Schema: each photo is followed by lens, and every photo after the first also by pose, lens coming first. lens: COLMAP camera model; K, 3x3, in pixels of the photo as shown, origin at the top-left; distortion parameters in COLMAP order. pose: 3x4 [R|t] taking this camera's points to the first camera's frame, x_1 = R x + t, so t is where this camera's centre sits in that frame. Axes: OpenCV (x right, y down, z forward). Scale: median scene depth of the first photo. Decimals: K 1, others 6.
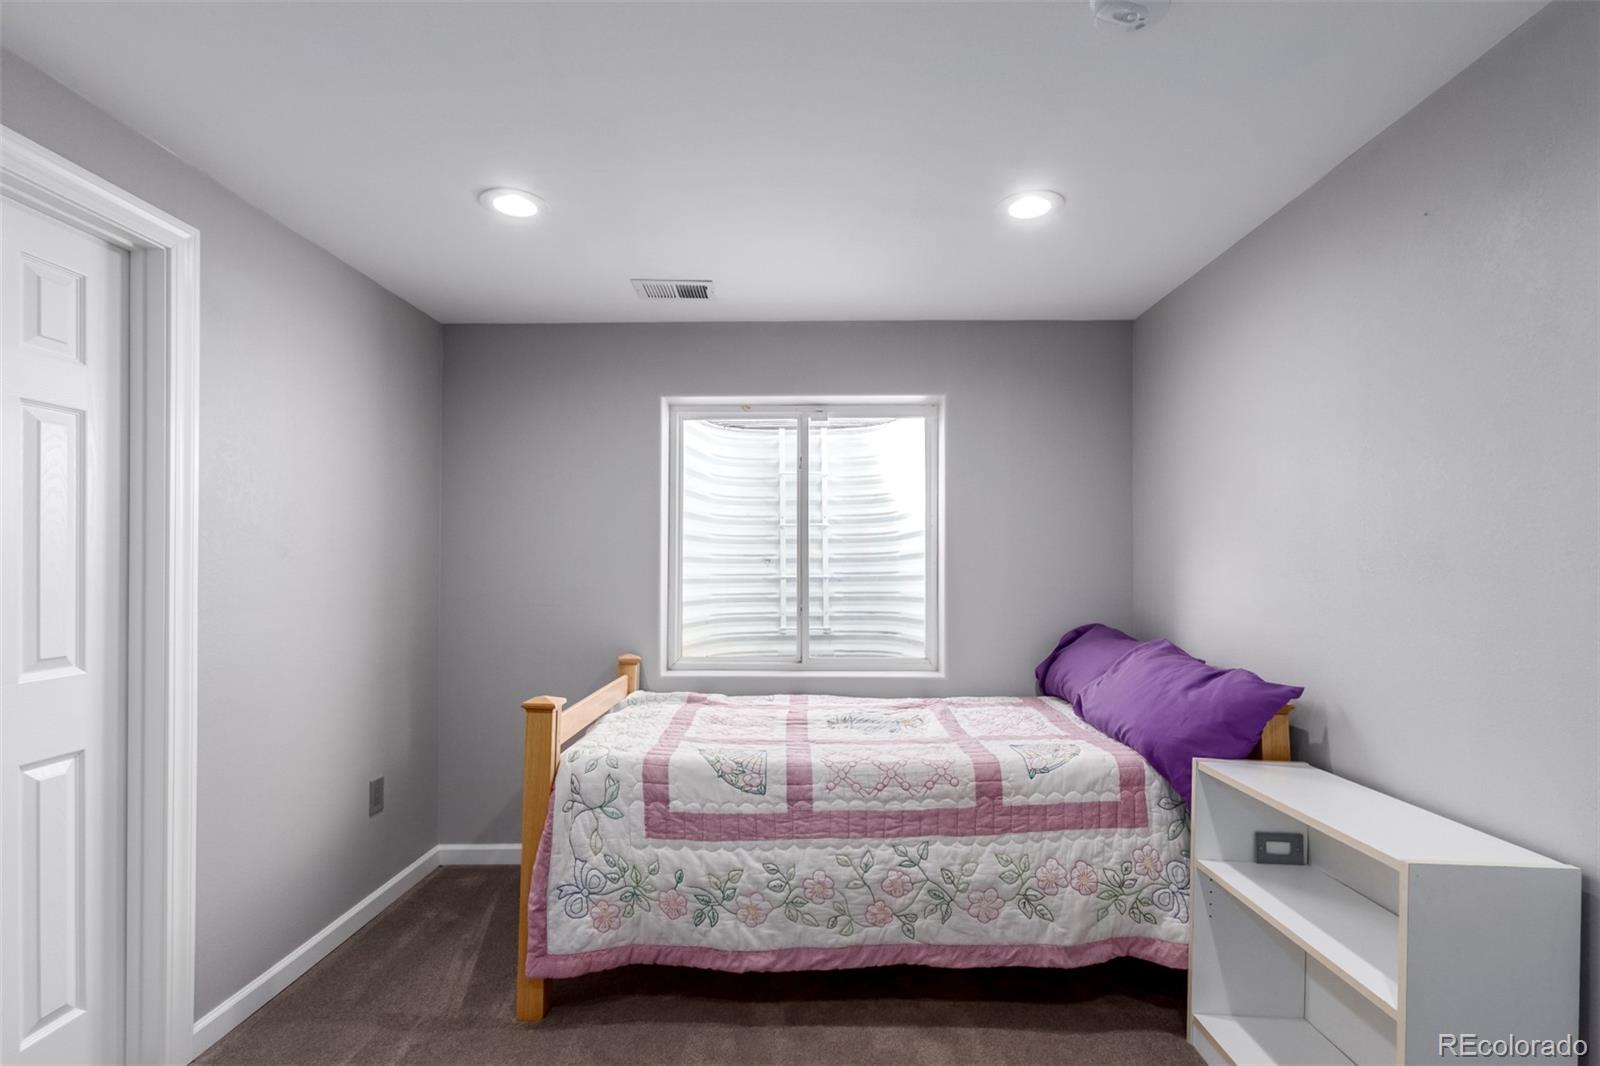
lens RADIAL K [[737.7, 0, 808.0], [0, 737.7, 552.8], [0, 0, 1]] dist [0.008058, 0.000171]
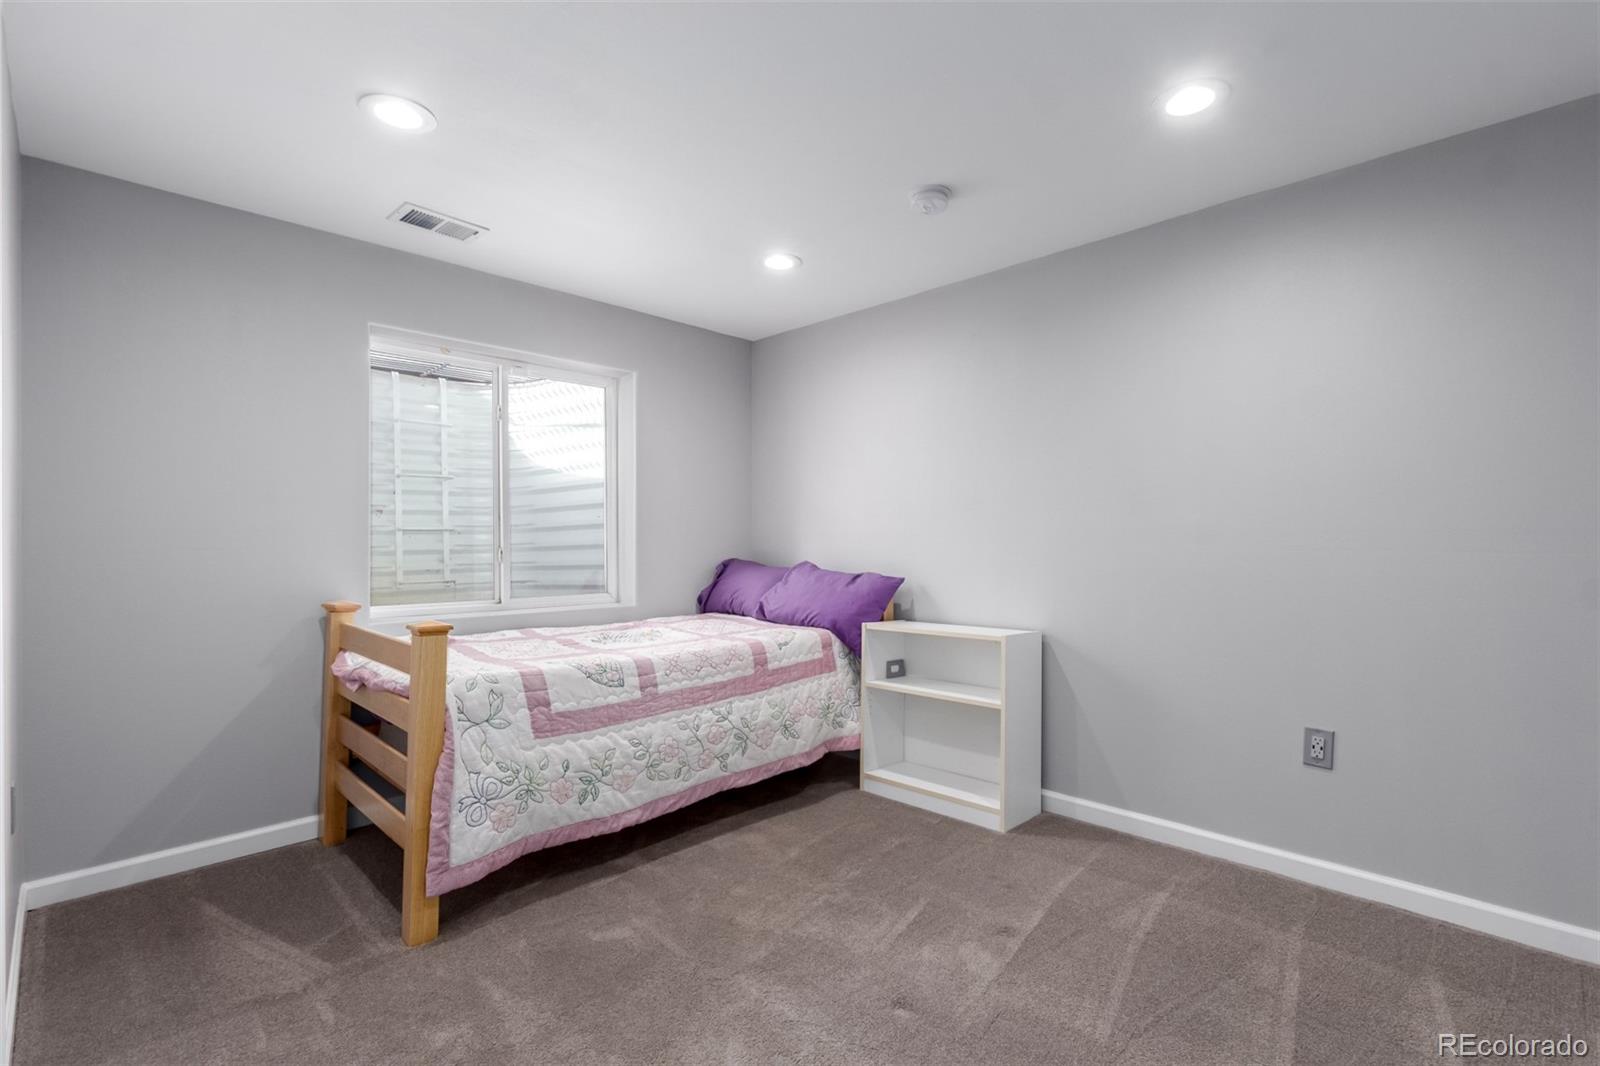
lens RADIAL K [[728.8, 0, 801.4], [0, 728.8, 543.2], [0, 0, 1]] dist [0.006953, -0.000619]
pose [[0.696006, -0.001382, 0.718035, -0.732837], [-0.009092, 0.999901, 0.010738, 0.076631], [-0.717979, -0.014002, 0.695924, -0.046840]]
